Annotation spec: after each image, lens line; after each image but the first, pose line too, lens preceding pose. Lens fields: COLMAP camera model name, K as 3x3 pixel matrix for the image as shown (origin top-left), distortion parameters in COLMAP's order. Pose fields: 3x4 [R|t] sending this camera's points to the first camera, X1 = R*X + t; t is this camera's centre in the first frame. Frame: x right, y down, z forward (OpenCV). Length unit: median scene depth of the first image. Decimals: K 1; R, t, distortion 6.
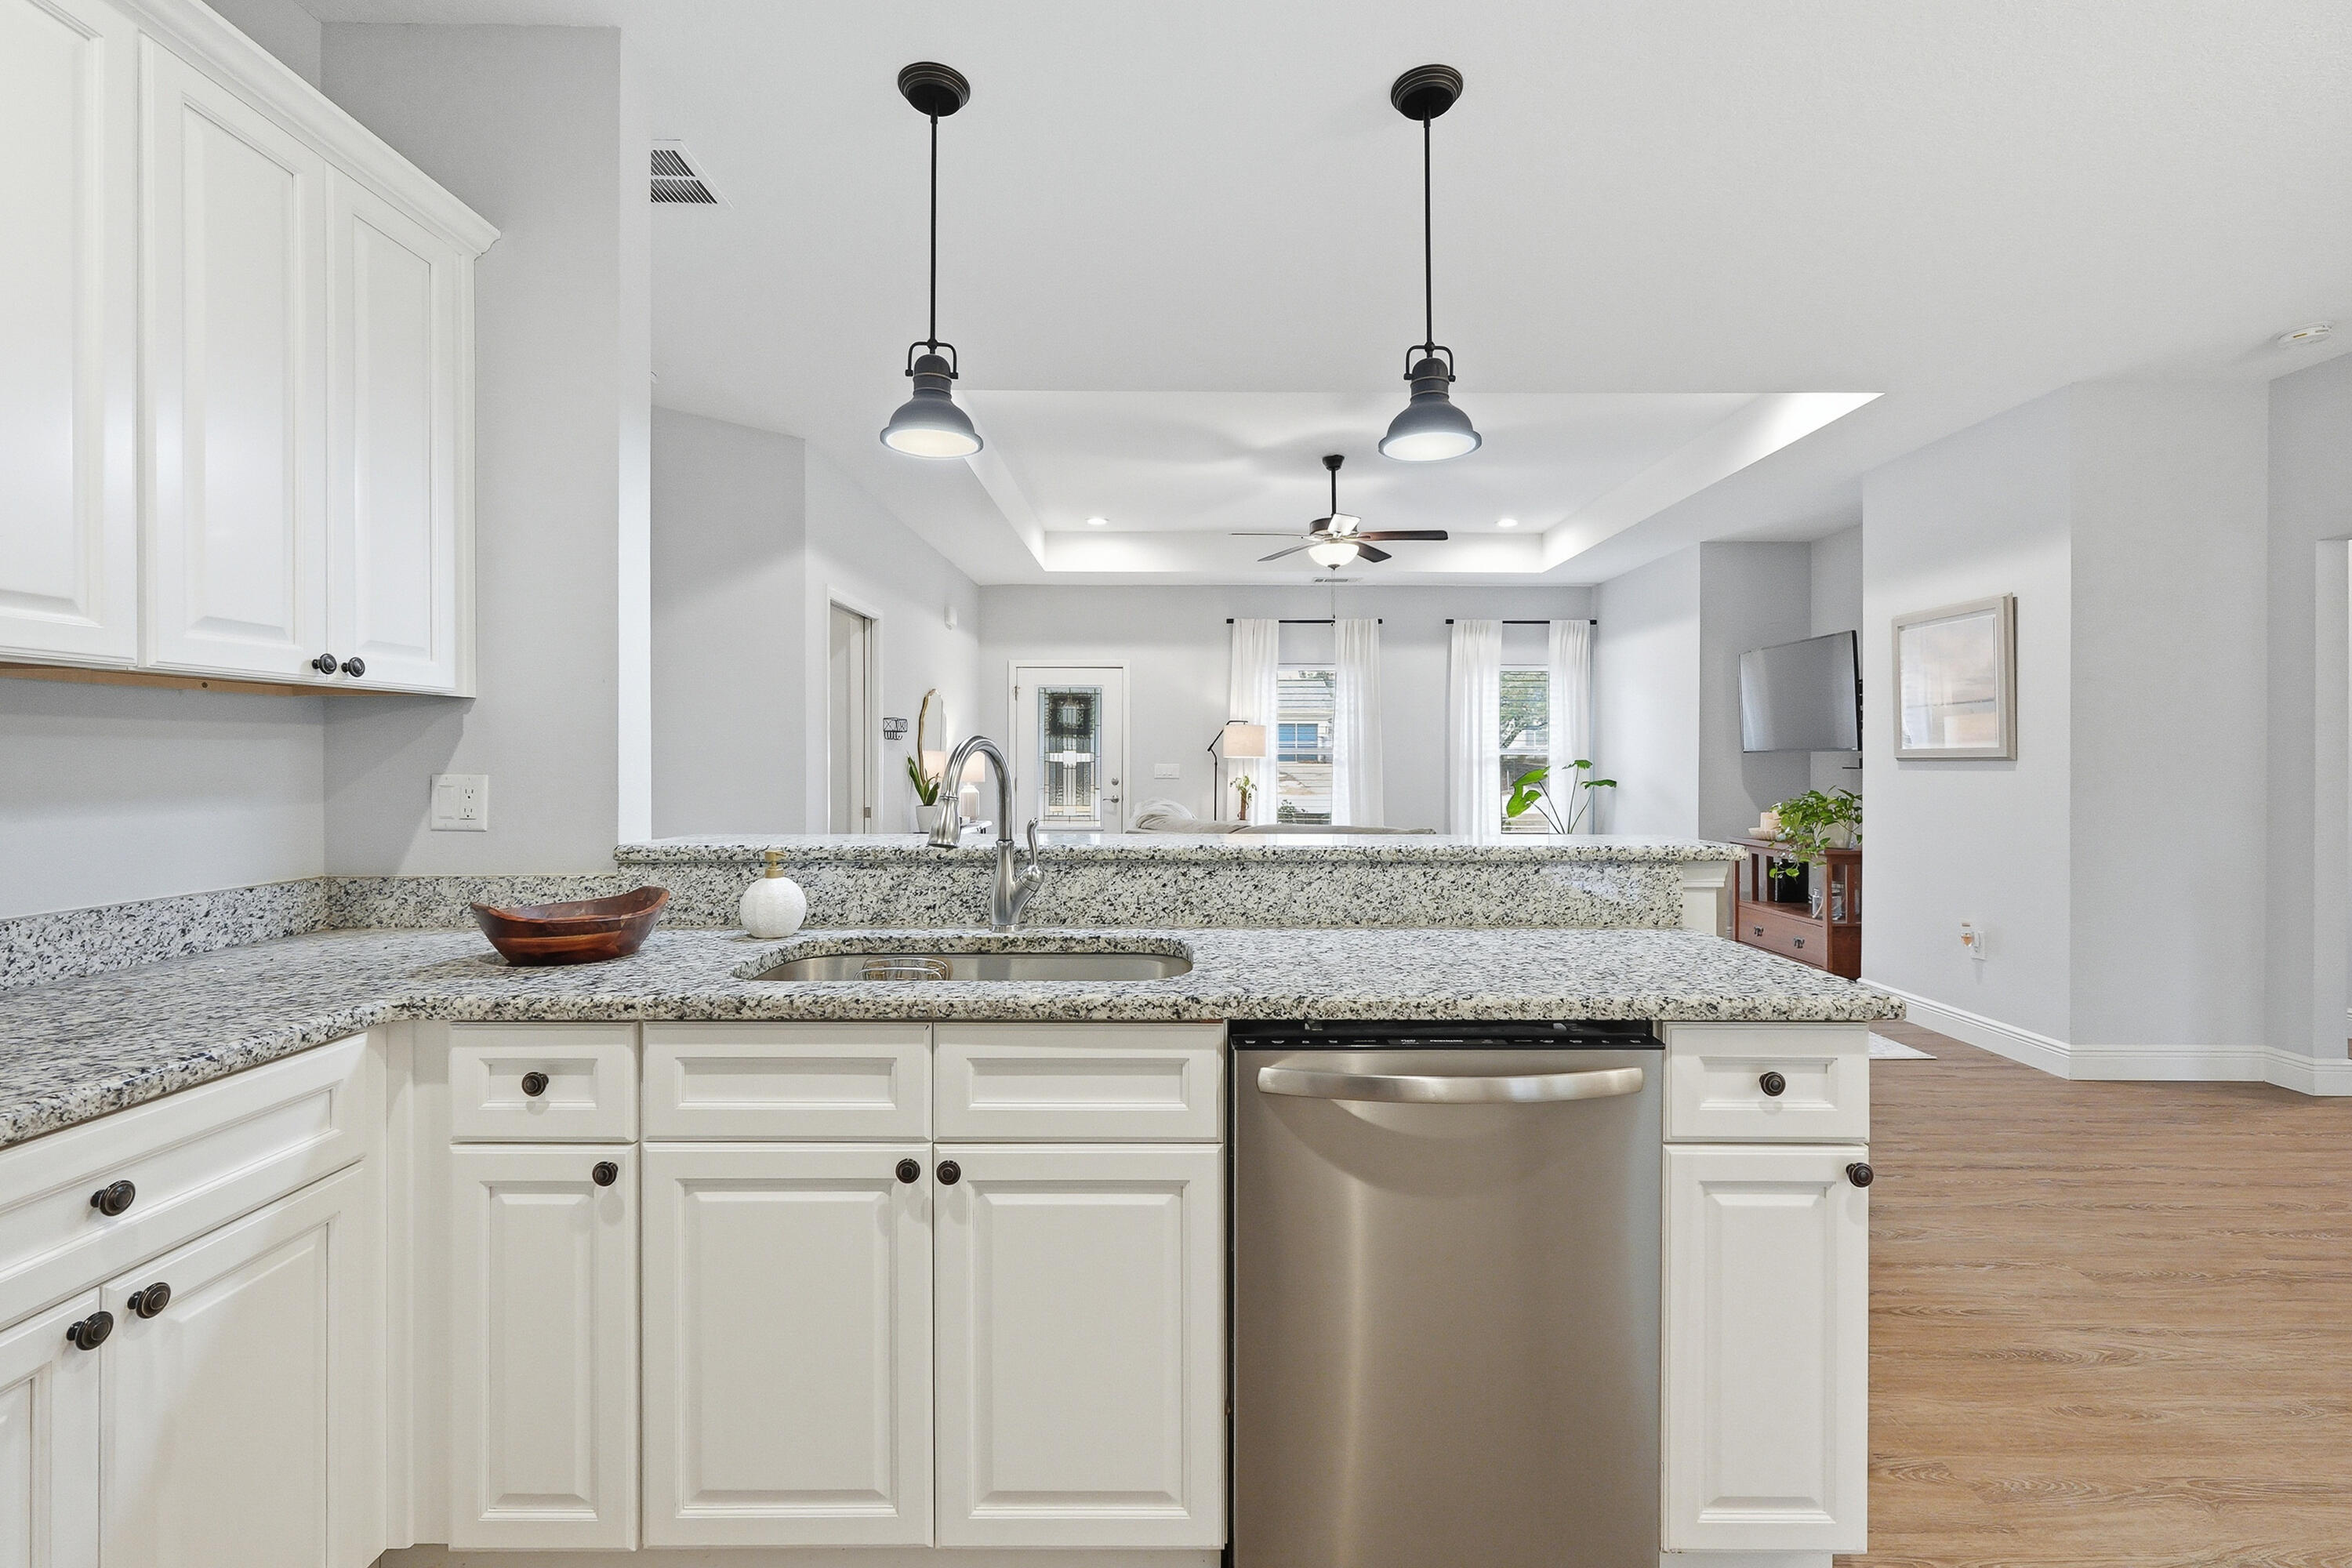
lens RADIAL K [[1004.6, 0, 1185.3], [0, 1004.6, 758.1], [0, 0, 1]] dist [-0.008177, 0.002835]
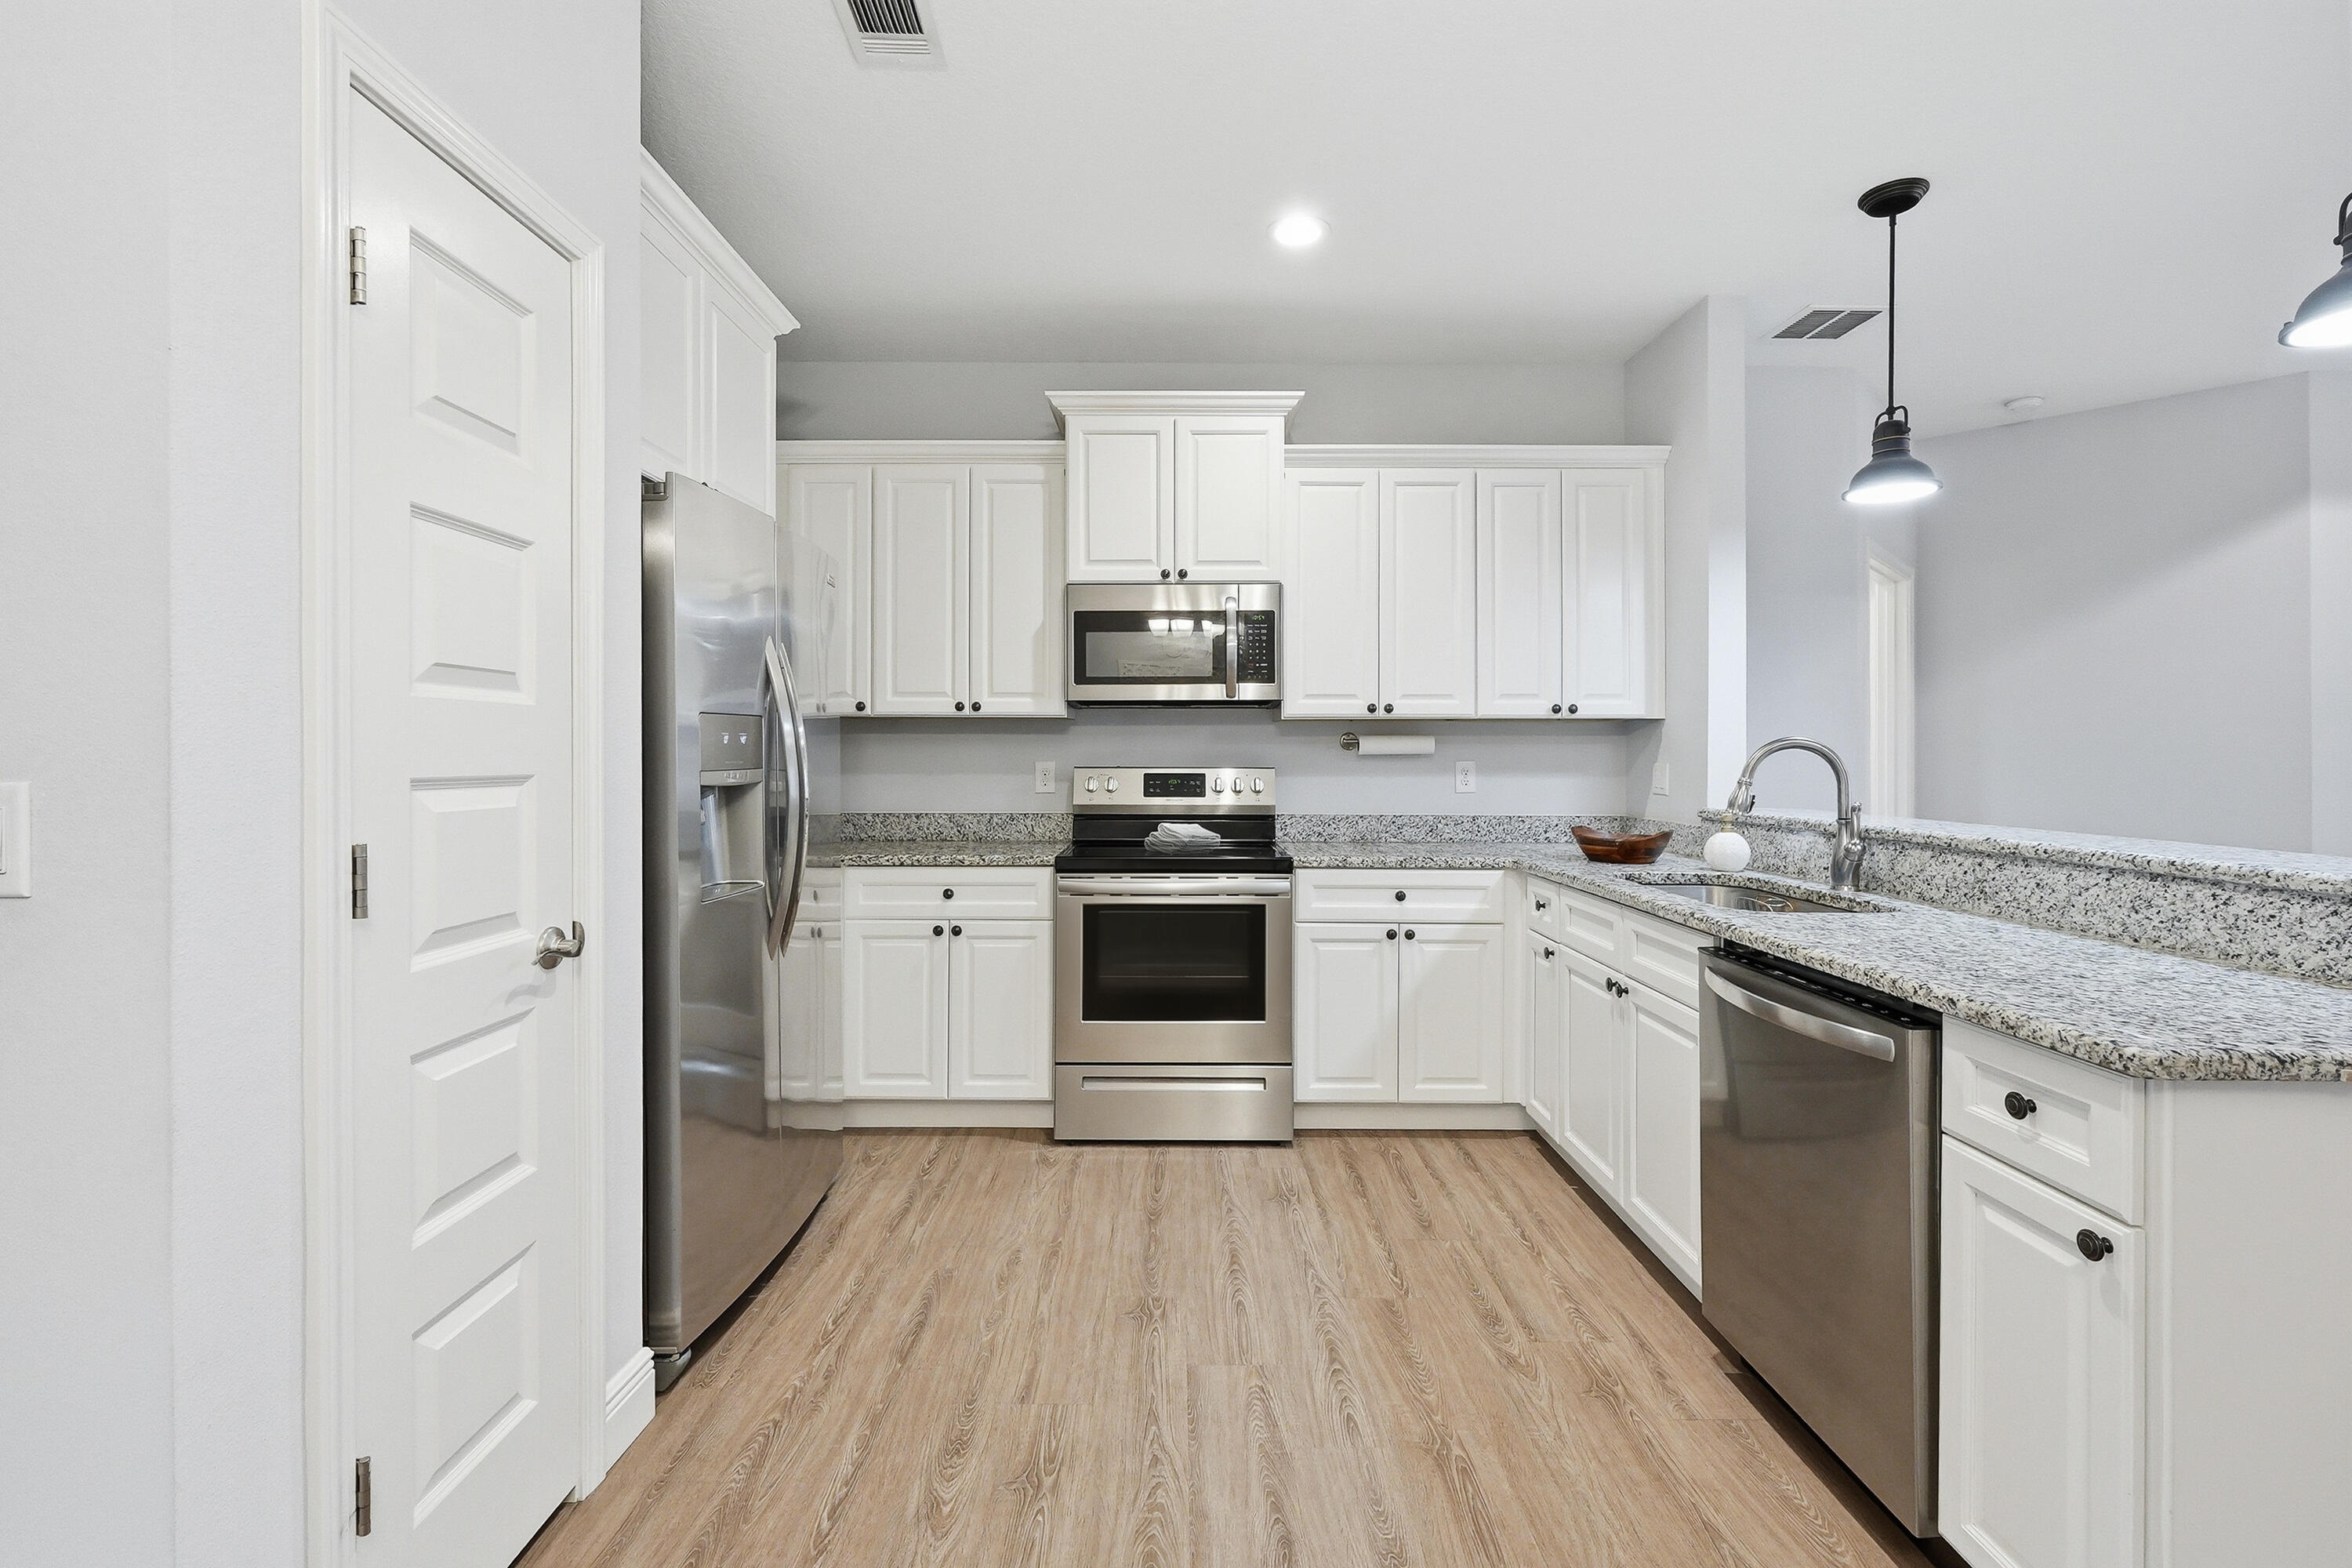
lens RADIAL K [[1004.6, 0, 1173.0], [0, 1004.6, 759.2], [0, 0, 1]] dist [-0.008177, 0.002835]
pose [[-0.000559, 0.005512, -0.999985, 1.048184], [-0.003741, 0.999978, 0.005514, 0.002884], [0.999993, 0.003744, -0.000538, 0.153830]]
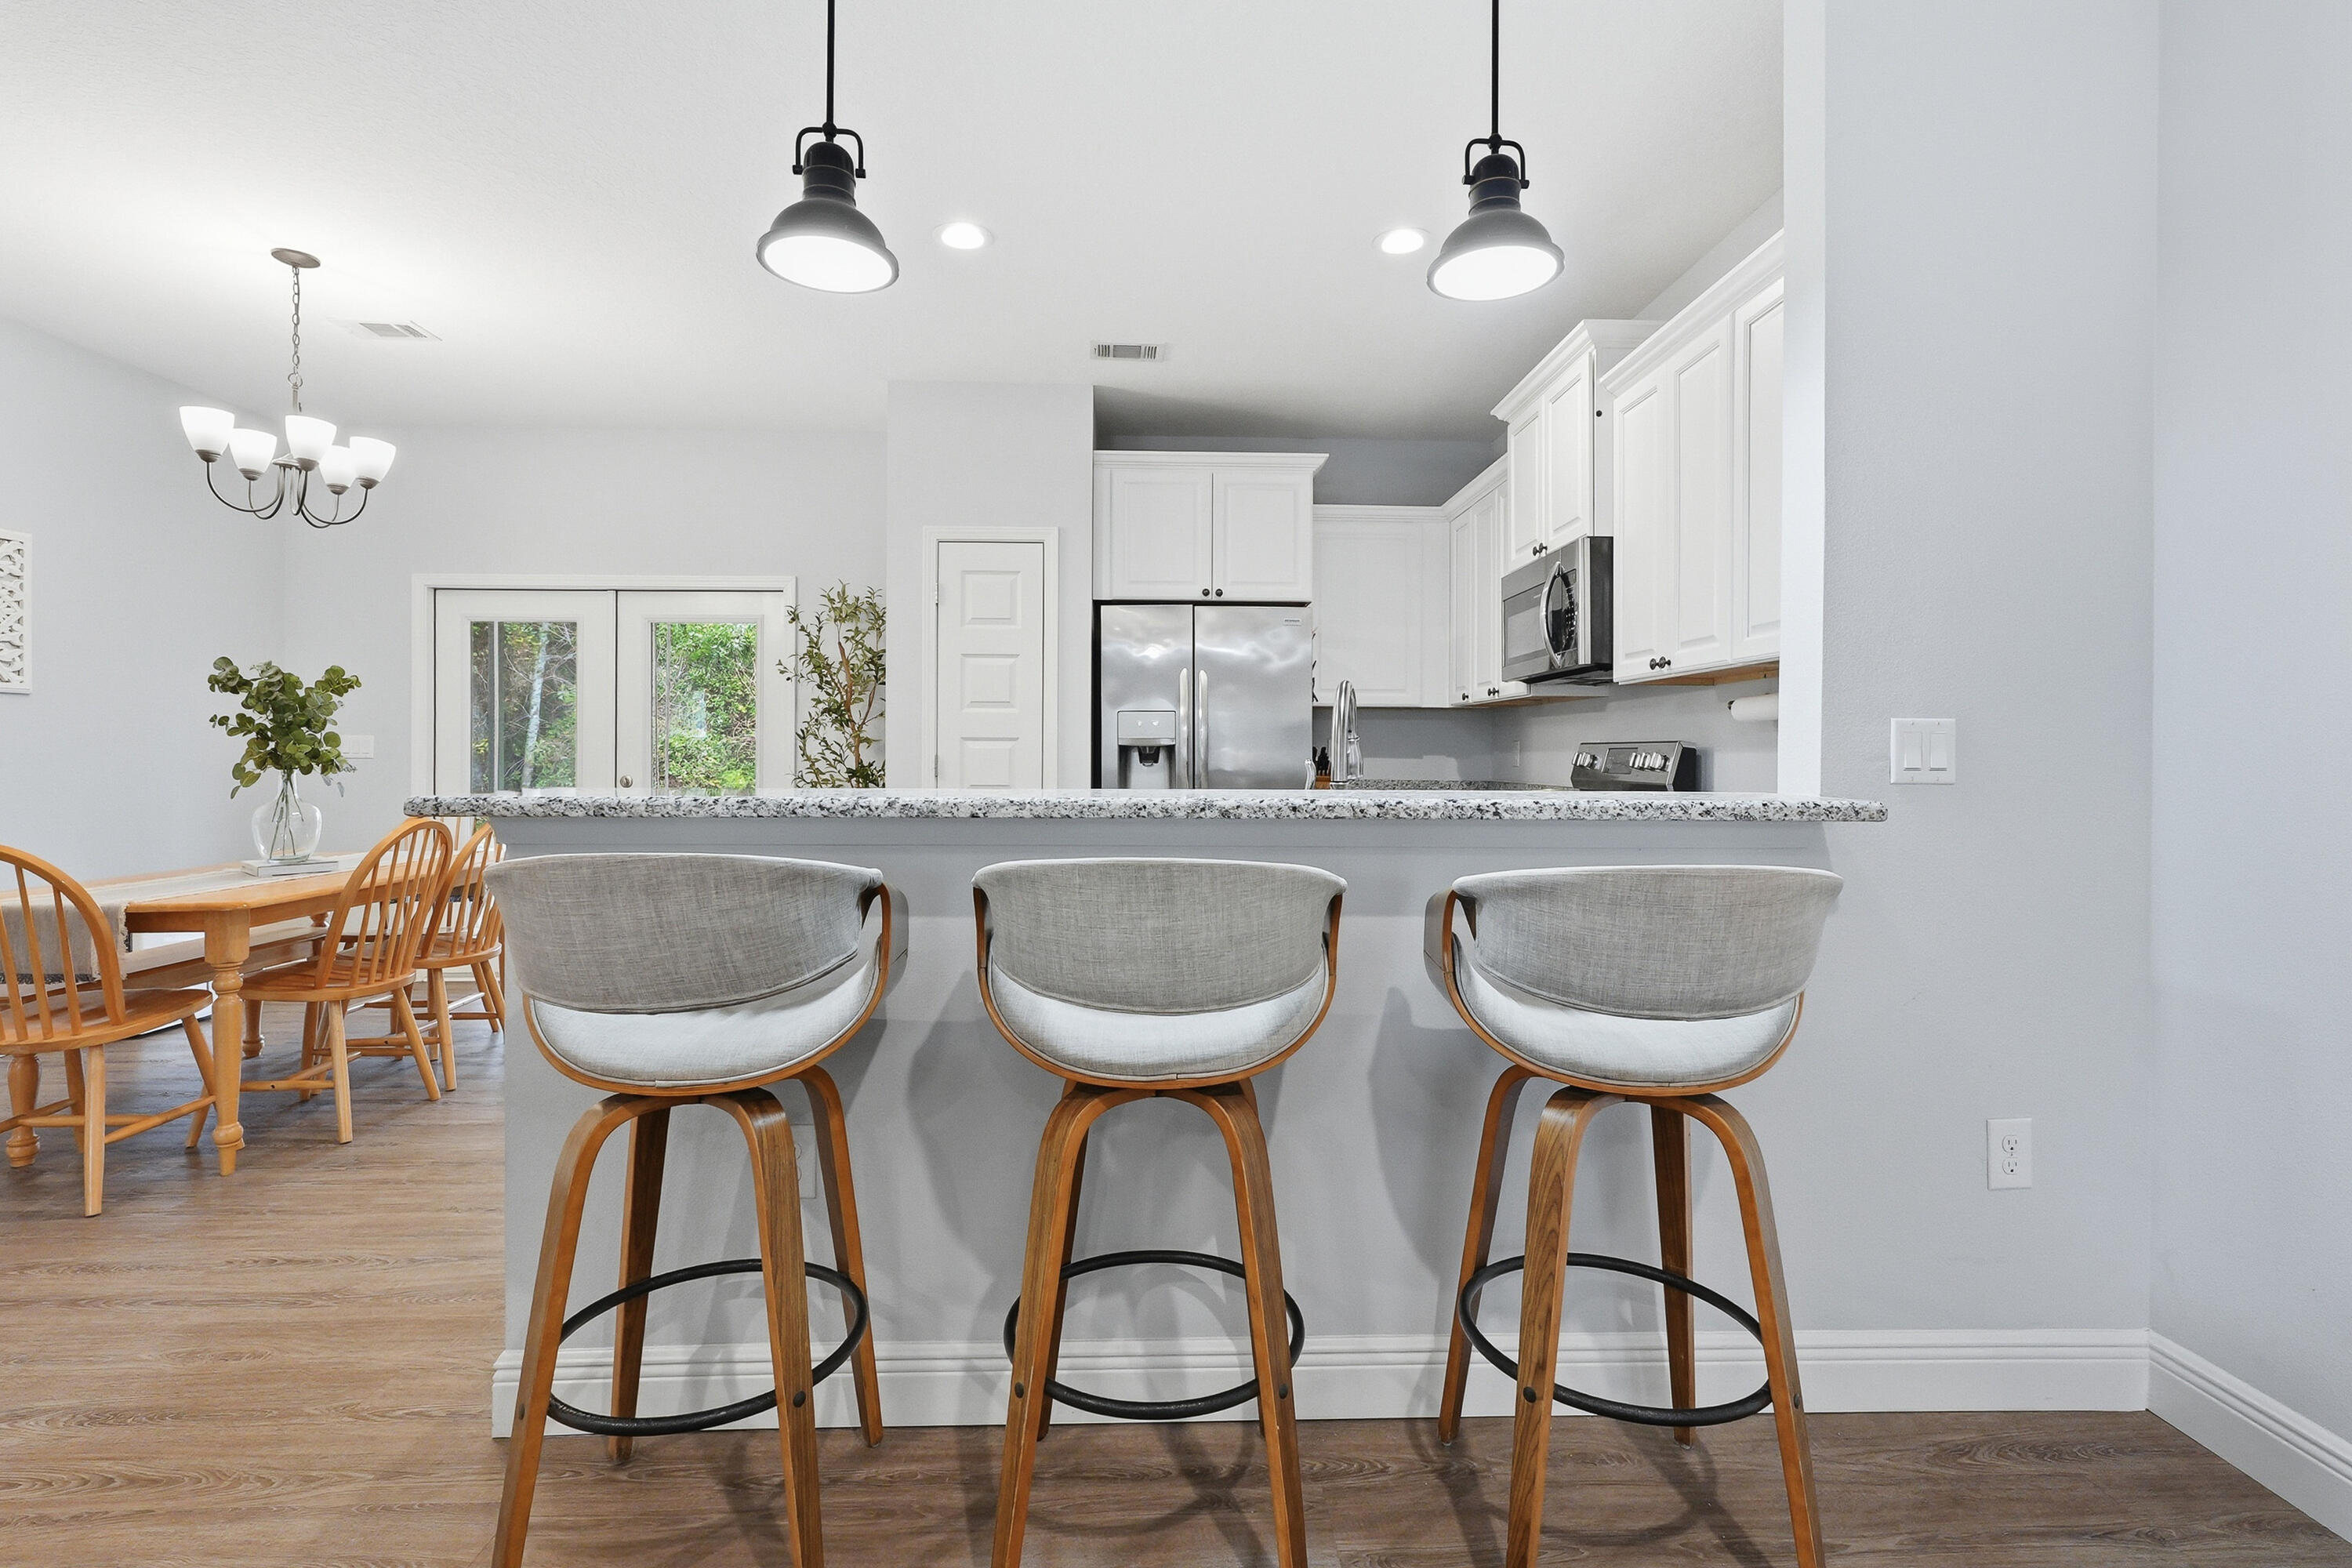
lens RADIAL K [[1044.7, 0, 1158.7], [0, 1044.7, 758.5], [0, 0, 1]] dist [-0.001467, -0.000027]
pose [[-0.999901, -0.004788, -0.013228, 0.012563], [-0.004861, 0.999973, 0.005482, 0.055810], [0.013202, 0.005546, -0.999897, 1.909902]]
